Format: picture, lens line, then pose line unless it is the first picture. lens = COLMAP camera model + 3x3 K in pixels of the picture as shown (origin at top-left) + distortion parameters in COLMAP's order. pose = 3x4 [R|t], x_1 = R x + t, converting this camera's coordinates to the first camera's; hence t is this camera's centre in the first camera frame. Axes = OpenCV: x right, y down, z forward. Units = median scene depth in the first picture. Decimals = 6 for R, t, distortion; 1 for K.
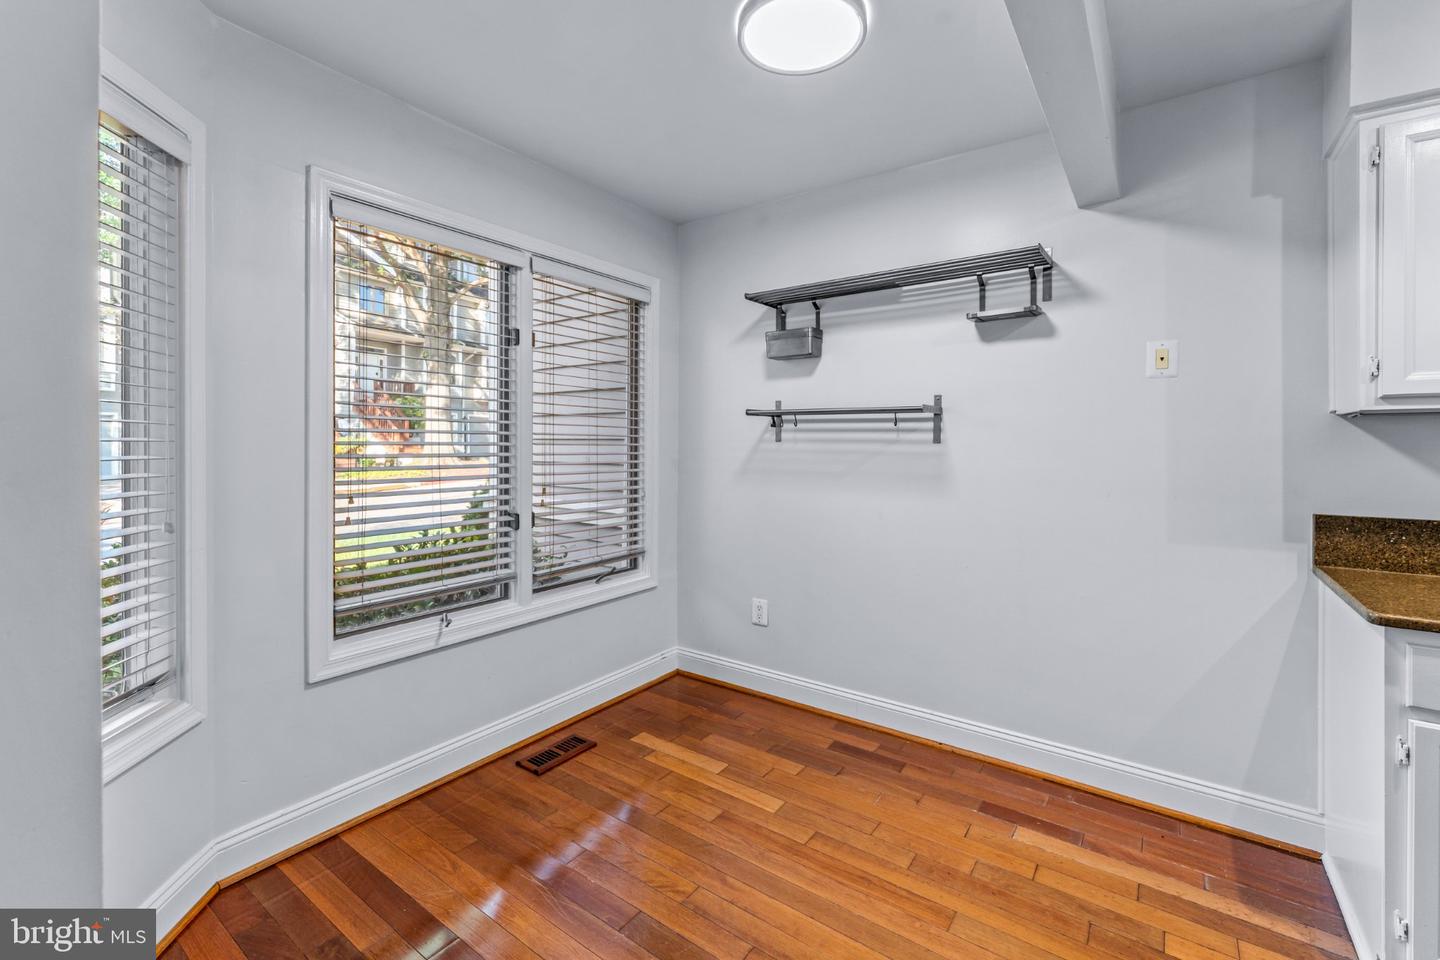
lens RADIAL K [[613.5, 0, 725.4], [0, 613.5, 442.9], [0, 0, 1]] dist [0.002233, 0.000046]
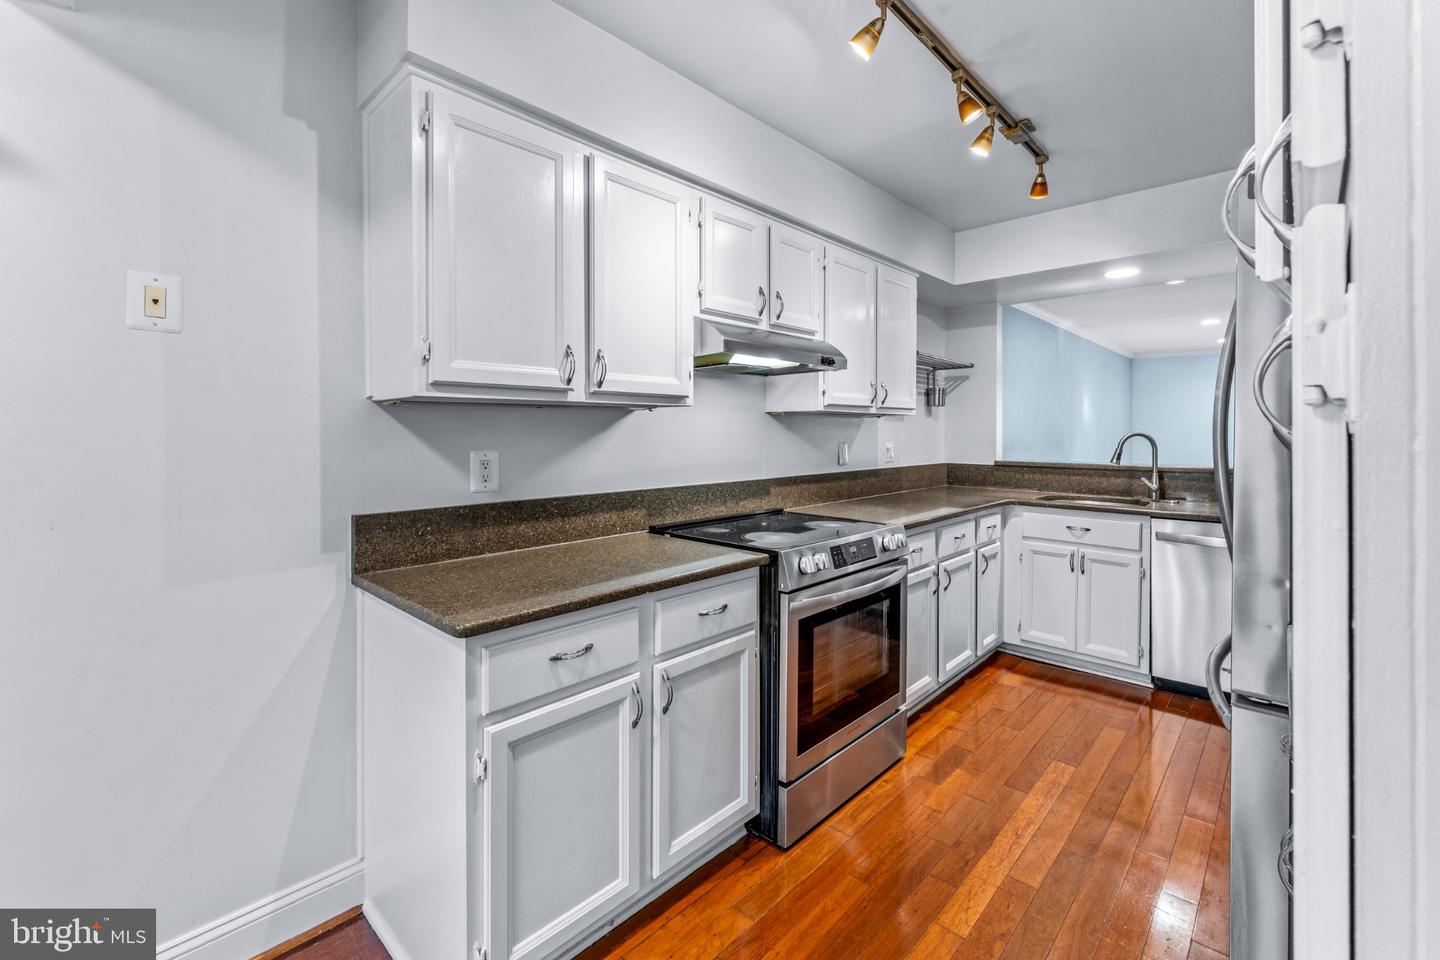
lens RADIAL K [[613.5, 0, 719.5], [0, 613.5, 434.2], [0, 0, 1]] dist [0.002233, 0.000046]
pose [[0.125373, -0.002702, 0.992106, 0.173121], [0.003231, 0.999992, 0.002315, 0.001934], [-0.992104, 0.002915, 0.125381, 0.391780]]
